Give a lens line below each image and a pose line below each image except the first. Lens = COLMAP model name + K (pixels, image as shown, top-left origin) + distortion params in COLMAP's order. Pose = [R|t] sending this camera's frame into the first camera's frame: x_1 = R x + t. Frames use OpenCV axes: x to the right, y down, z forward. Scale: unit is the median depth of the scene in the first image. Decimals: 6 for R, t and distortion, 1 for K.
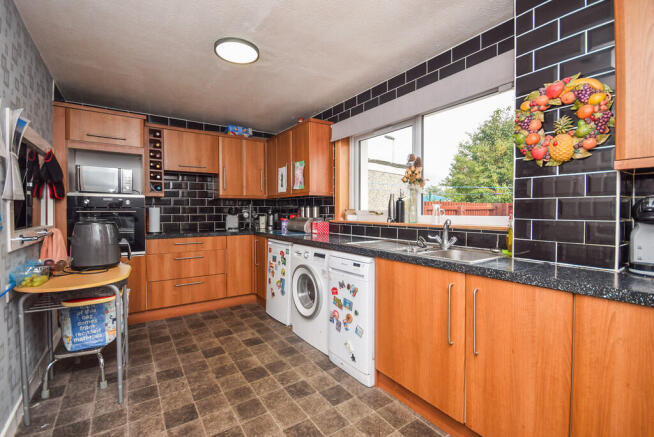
lens RADIAL K [[292.7, 0, 323.9], [0, 292.7, 217.1], [0, 0, 1]] dist [0.000486, -0.006789]
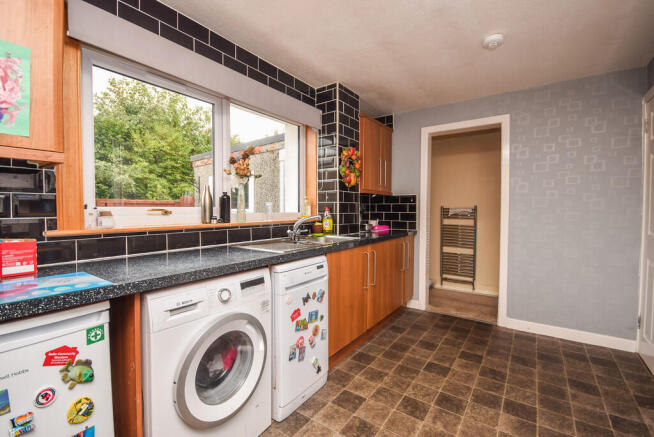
lens RADIAL K [[292.7, 0, 323.9], [0, 292.7, 217.1], [0, 0, 1]] dist [0.000486, -0.006789]
pose [[-0.349878, -0.026217, 0.936428, -0.717621], [0.015508, 0.999309, 0.033772, -0.024414], [-0.936667, 0.026338, -0.349230, 1.238225]]
